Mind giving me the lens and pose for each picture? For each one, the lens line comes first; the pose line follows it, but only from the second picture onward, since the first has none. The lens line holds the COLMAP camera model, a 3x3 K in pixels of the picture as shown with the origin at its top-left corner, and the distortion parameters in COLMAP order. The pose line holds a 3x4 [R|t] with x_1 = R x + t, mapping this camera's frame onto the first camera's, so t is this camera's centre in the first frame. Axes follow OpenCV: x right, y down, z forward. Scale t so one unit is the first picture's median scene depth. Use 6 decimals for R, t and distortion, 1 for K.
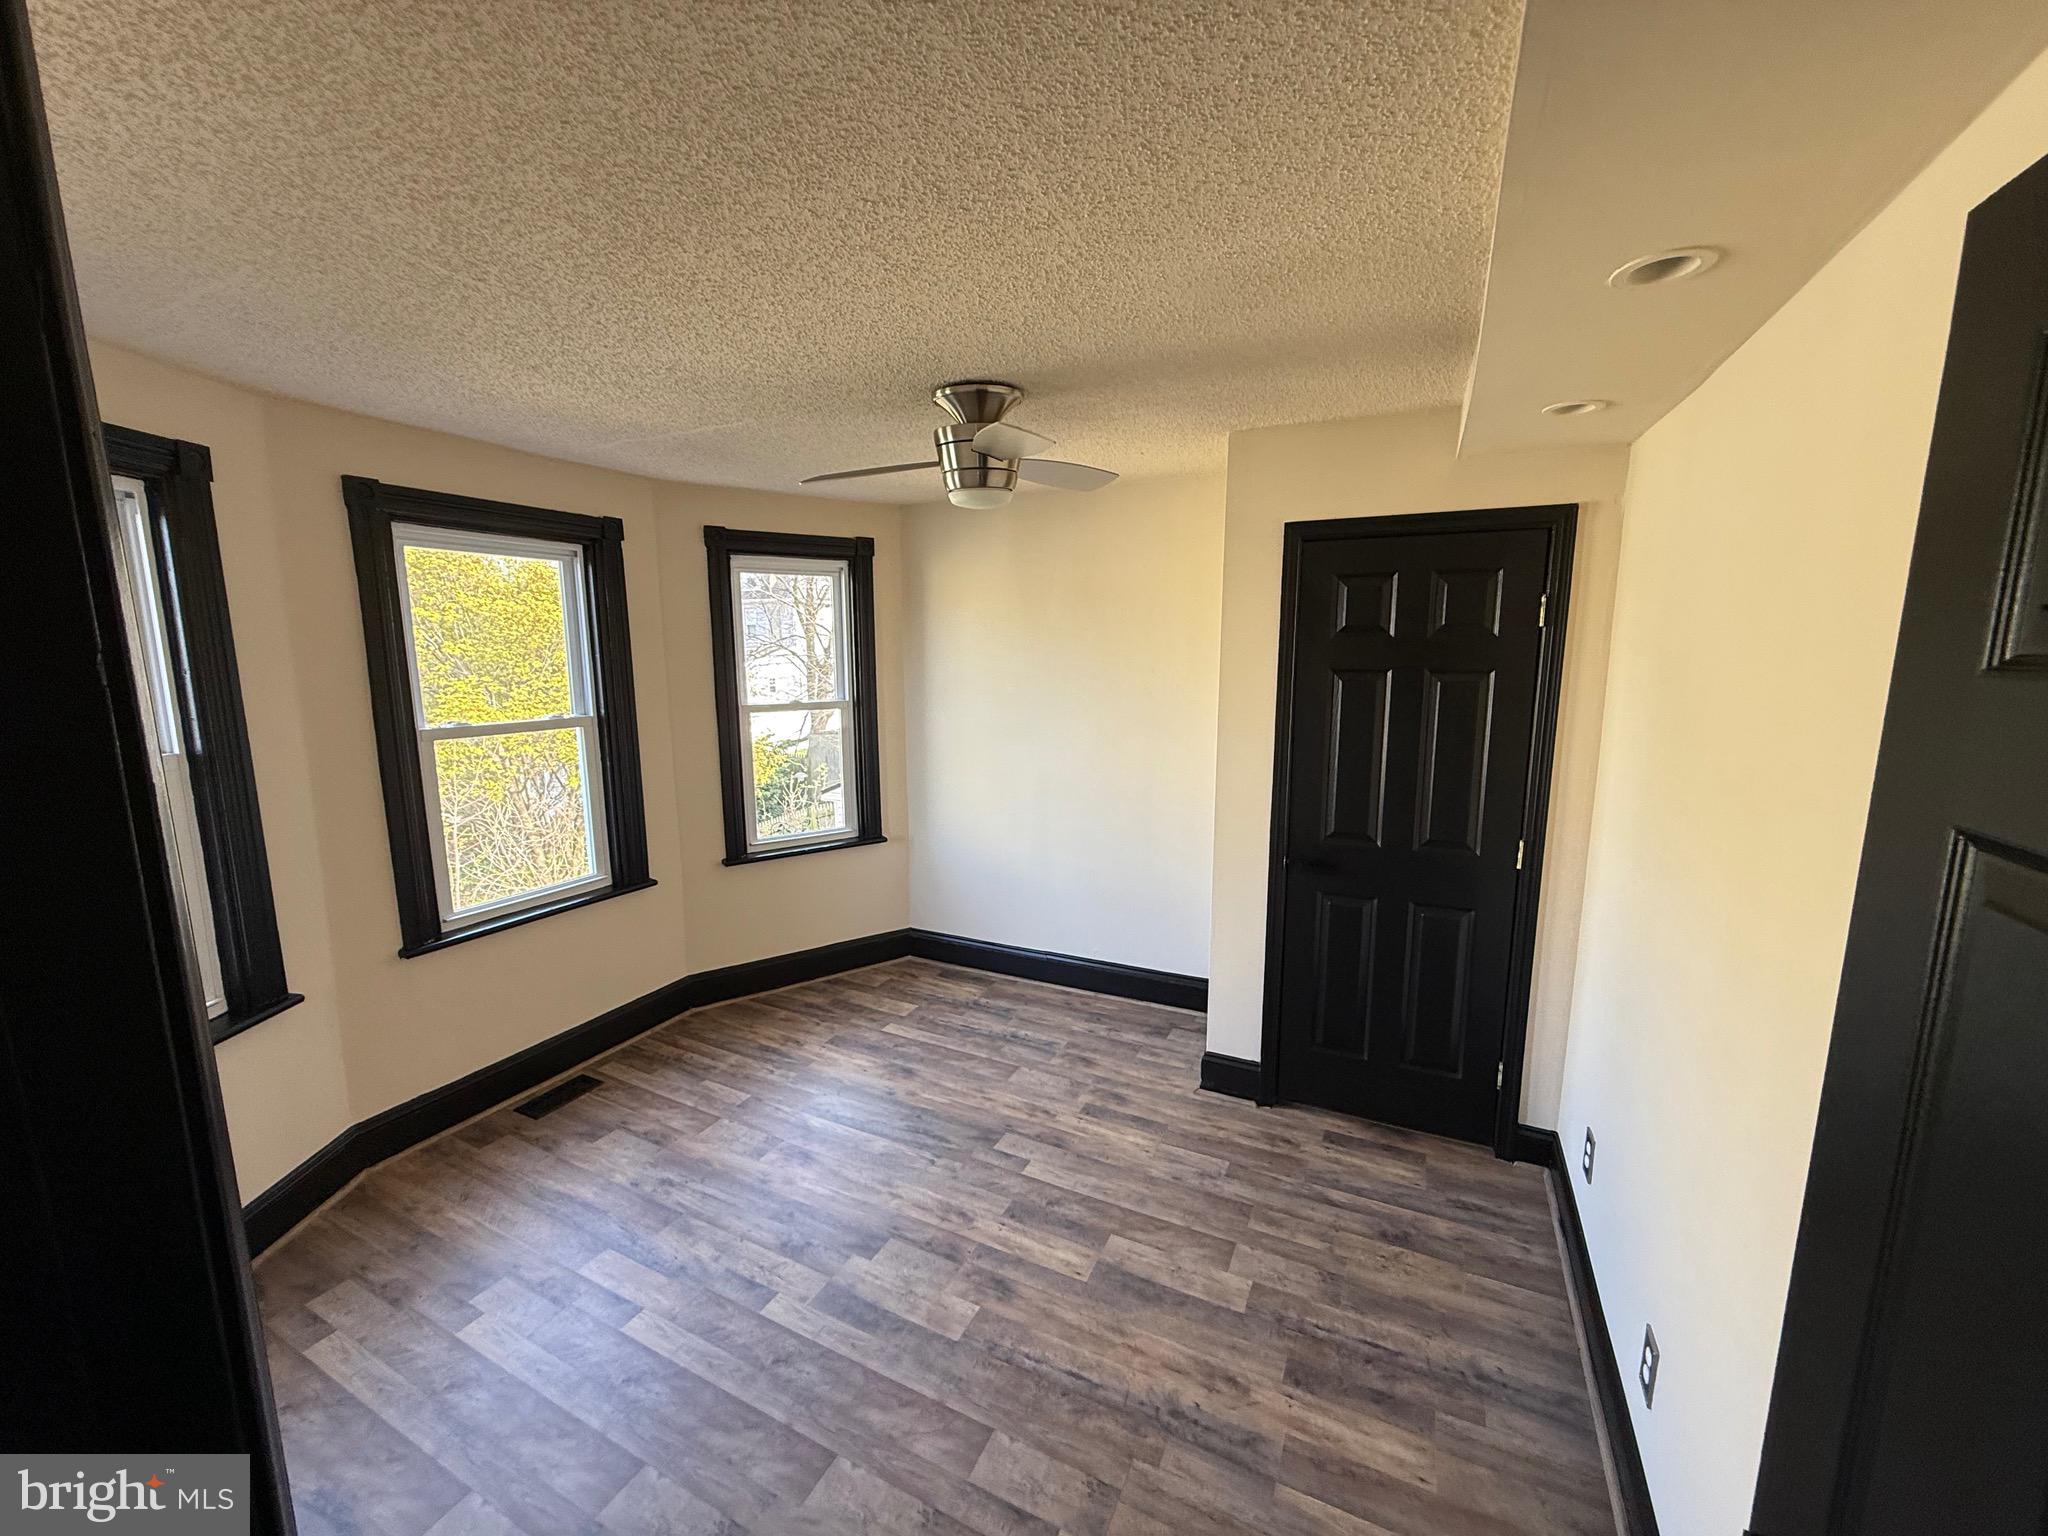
lens RADIAL K [[808.5, 0, 1020.9], [0, 808.5, 768.9], [0, 0, 1]] dist [-0.001116, 0.000292]
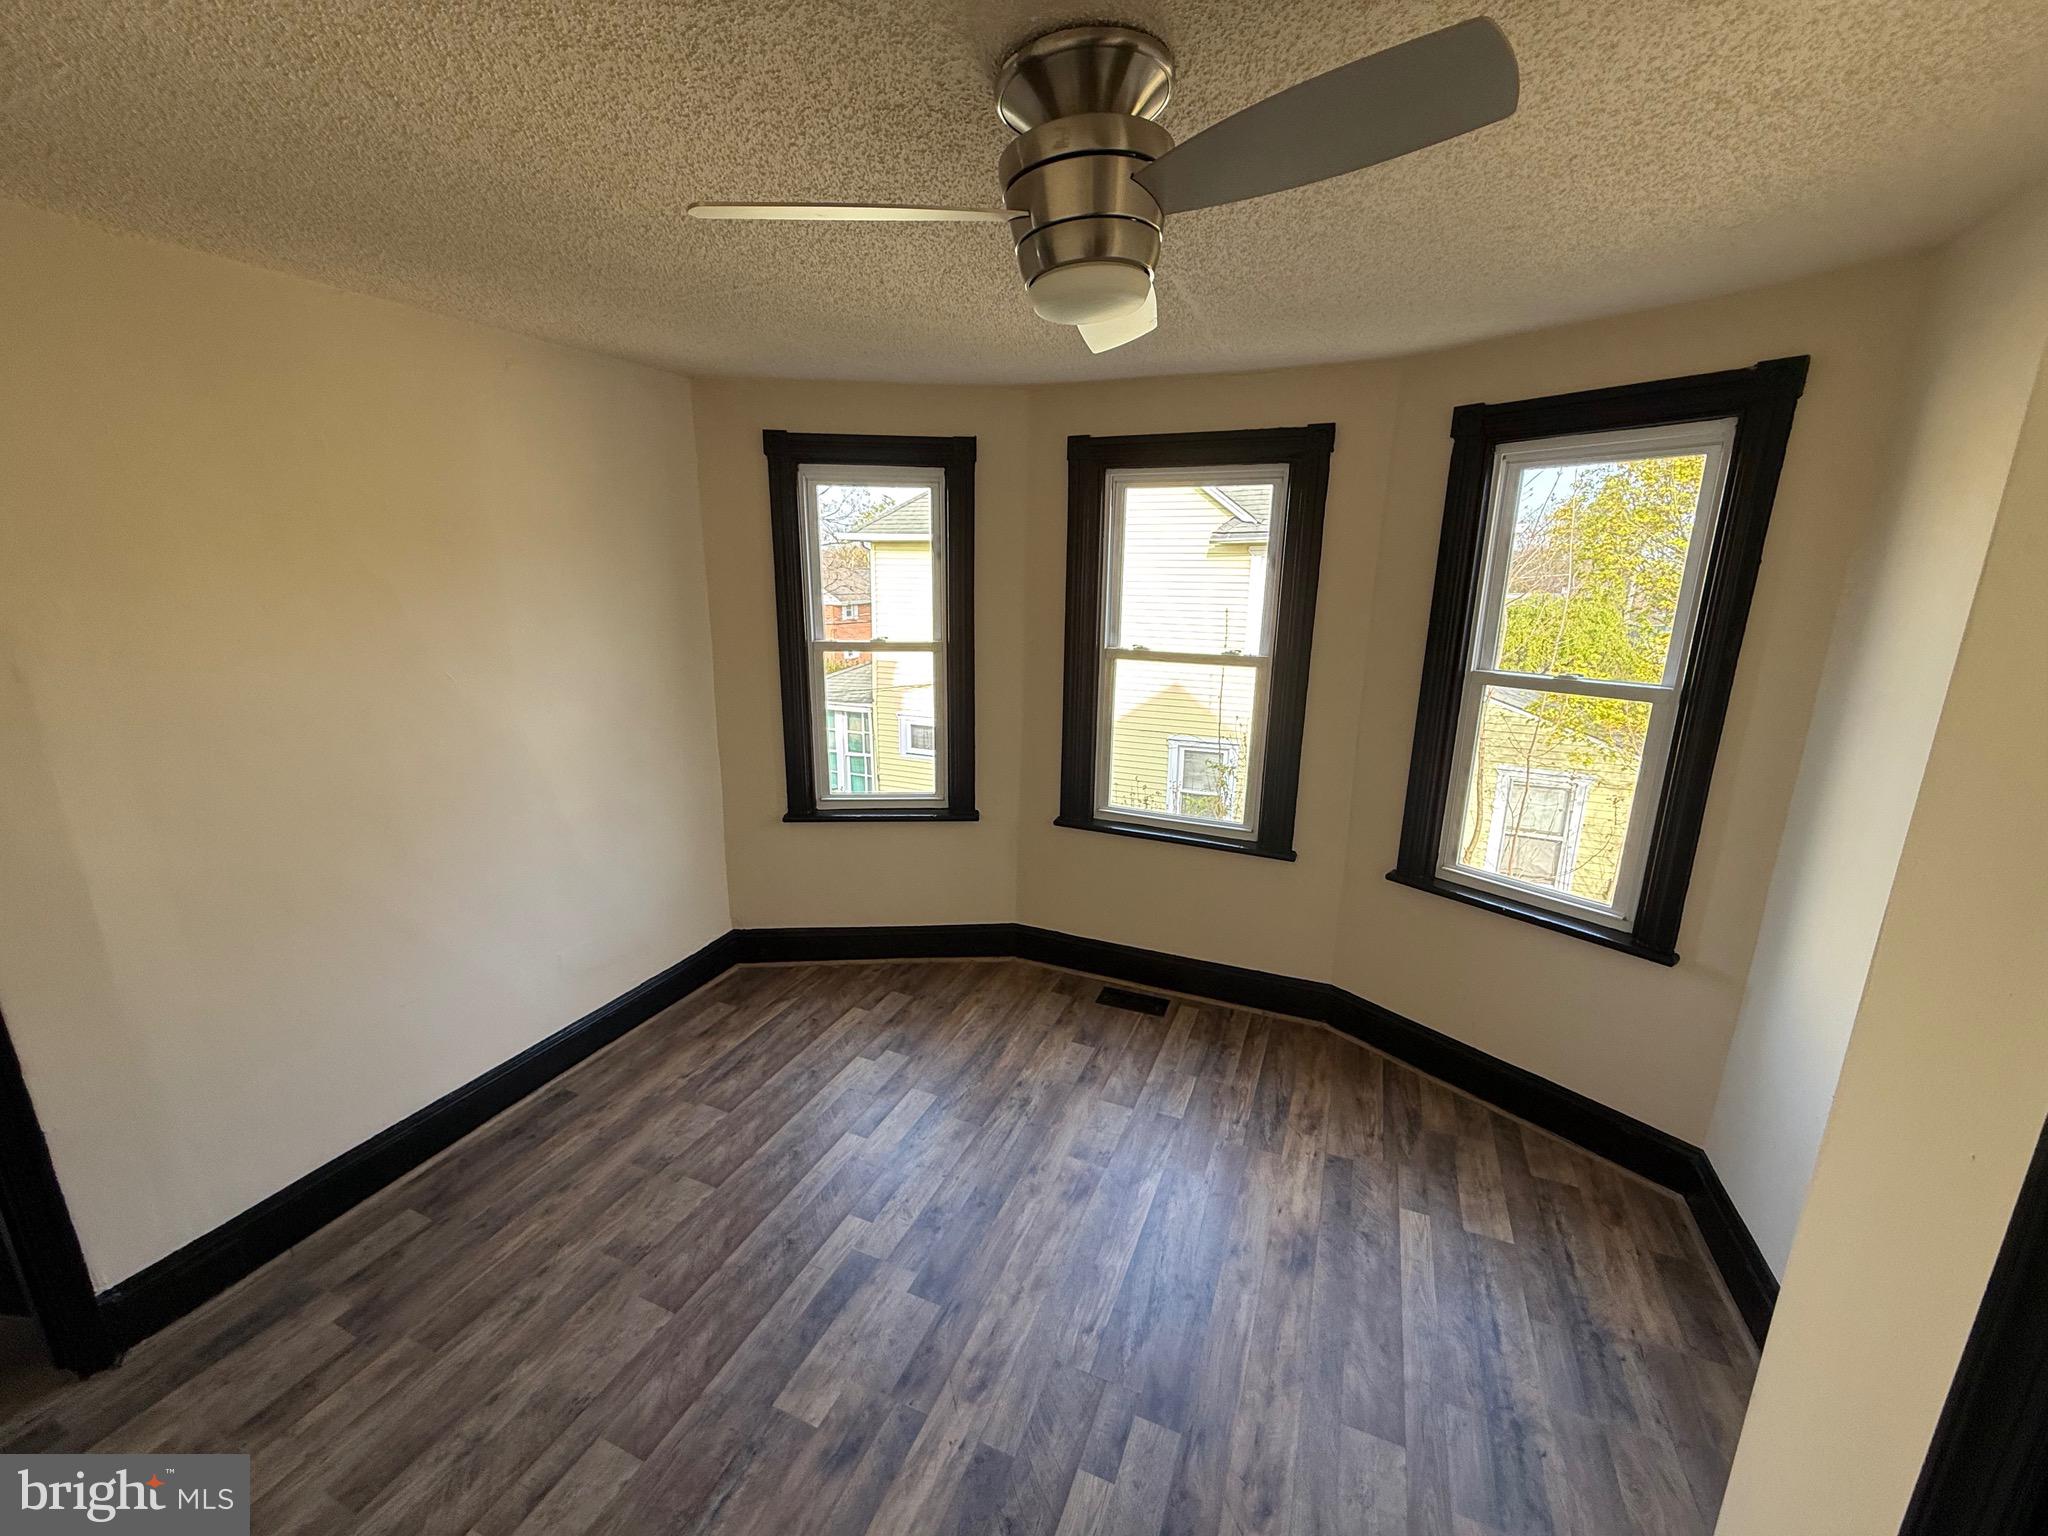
lens RADIAL K [[808.5, 0, 1023.7], [0, 808.5, 771.2], [0, 0, 1]] dist [-0.001116, 0.000292]
pose [[0.055297, 0.239274, -0.969376, 0.481815], [-0.164591, 0.959764, 0.227512, -0.136489], [0.984811, 0.146970, 0.092455, 0.868118]]
